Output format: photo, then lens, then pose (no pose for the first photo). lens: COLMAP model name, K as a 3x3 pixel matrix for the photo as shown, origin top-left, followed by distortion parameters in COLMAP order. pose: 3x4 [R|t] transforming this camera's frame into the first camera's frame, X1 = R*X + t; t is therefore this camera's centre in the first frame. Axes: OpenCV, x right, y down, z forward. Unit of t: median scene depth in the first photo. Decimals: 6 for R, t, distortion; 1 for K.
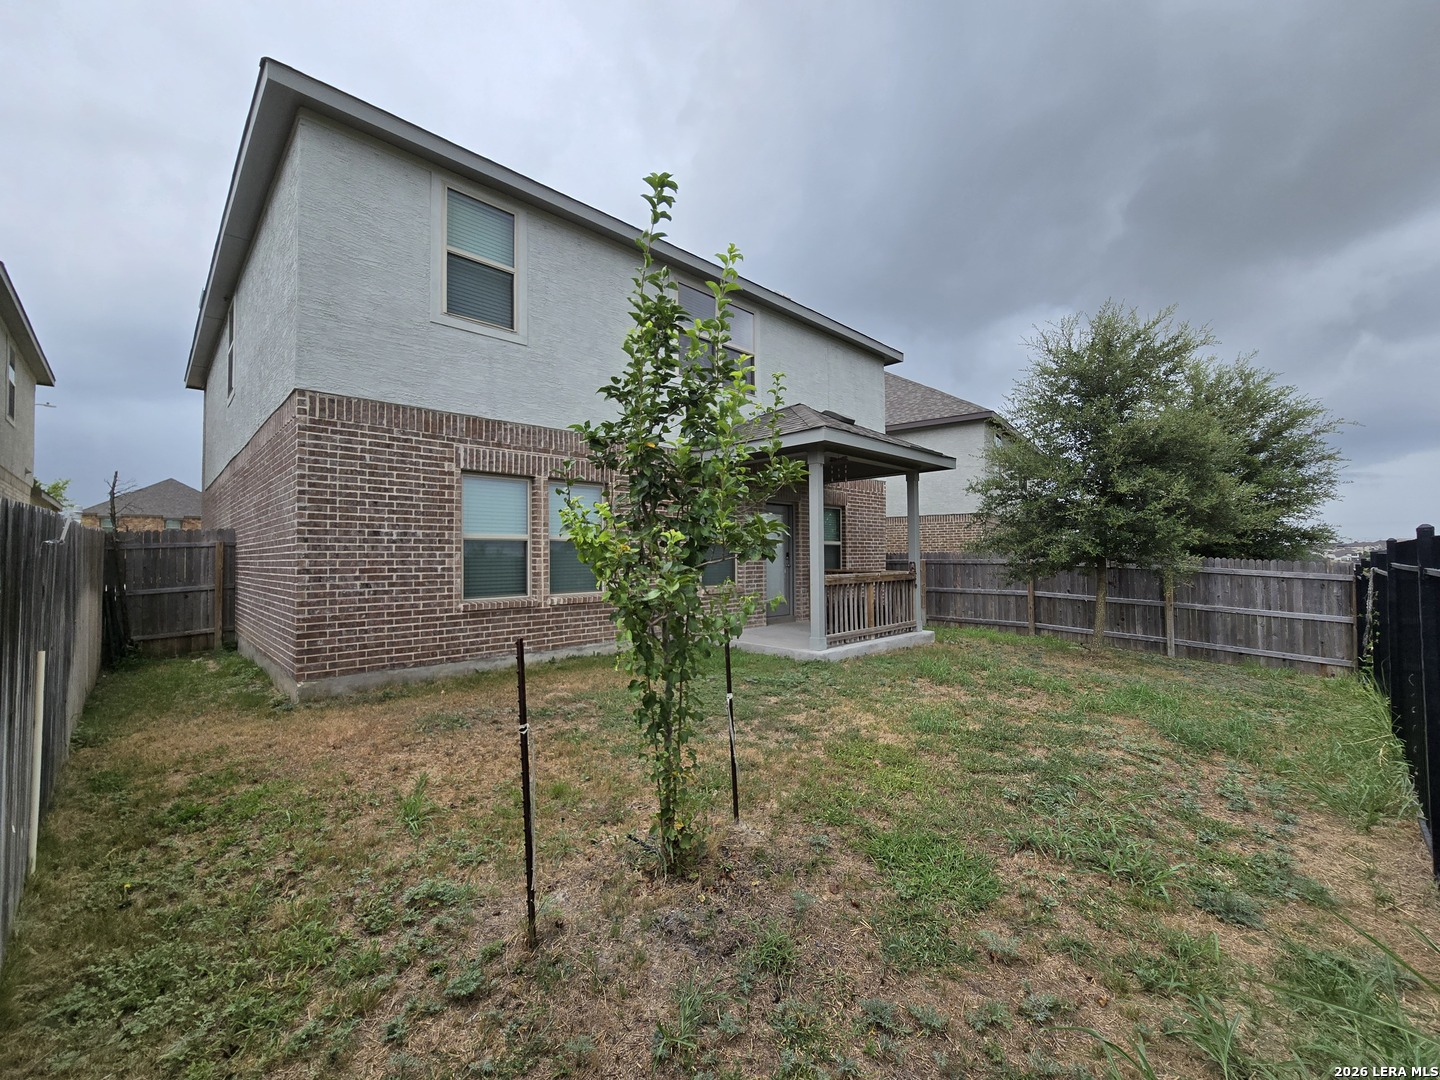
lens RADIAL K [[591.0, 0, 718.7], [0, 591.0, 533.7], [0, 0, 1]] dist [-0.008646, 0.002582]
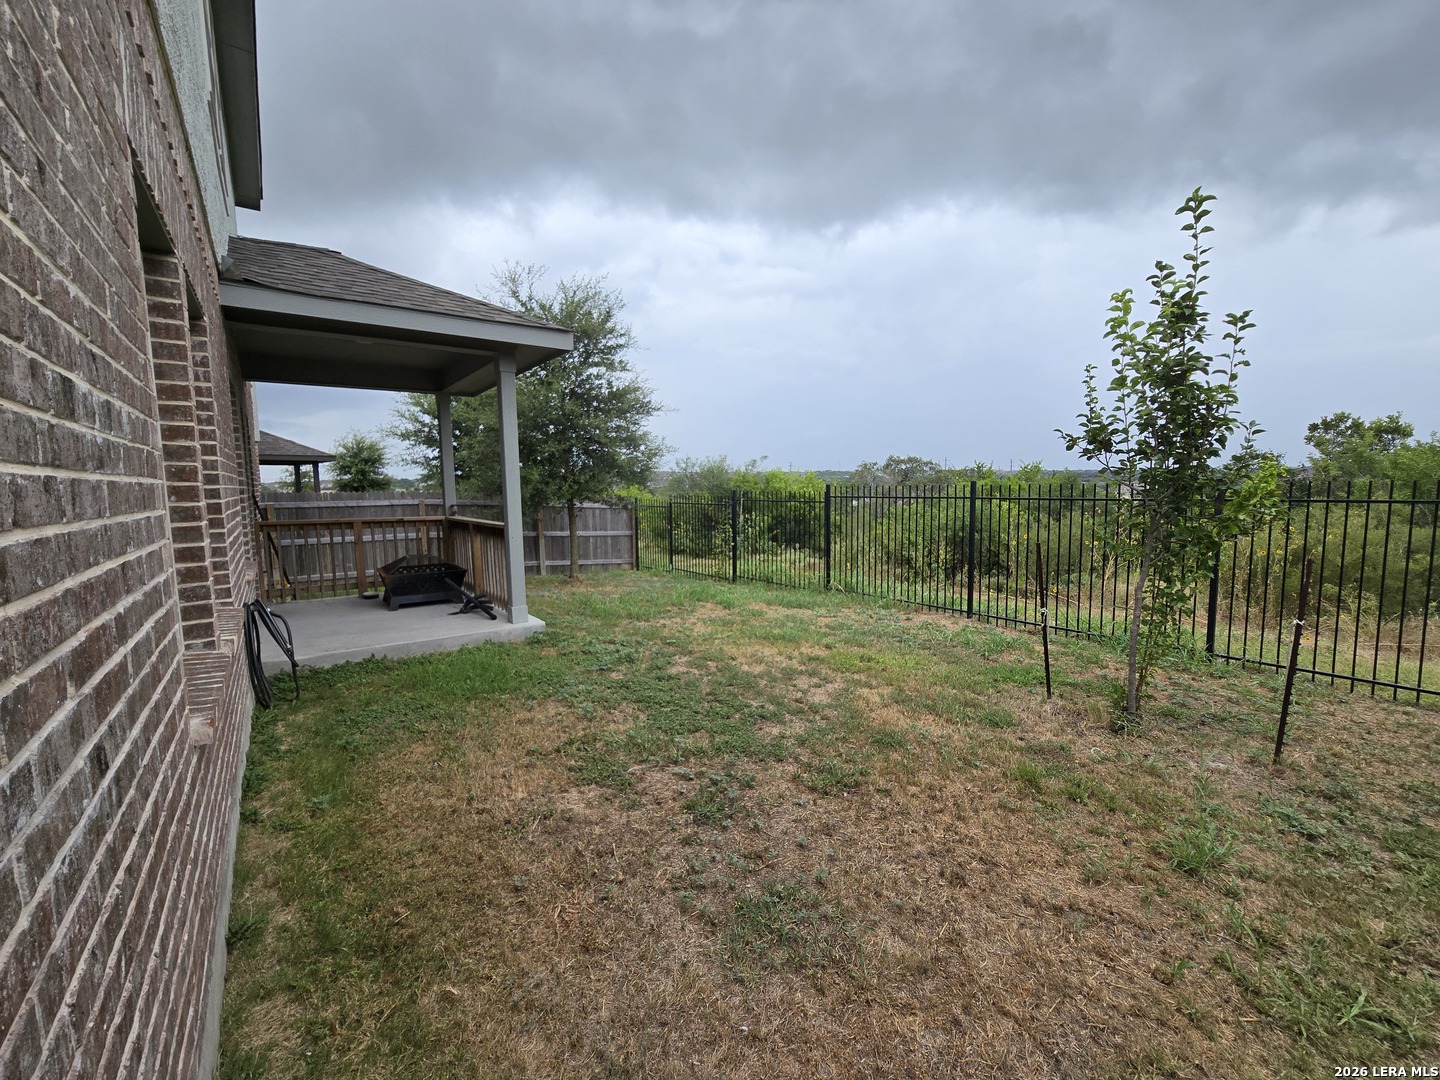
lens RADIAL K [[591.0, 0, 720.2], [0, 591.0, 539.8], [0, 0, 1]] dist [-0.008646, 0.002582]
pose [[0.129081, -0.089560, 0.987581, -0.434171], [-0.020374, 0.995463, 0.092938, 0.011280], [-0.991425, -0.032118, 0.126671, 0.520541]]
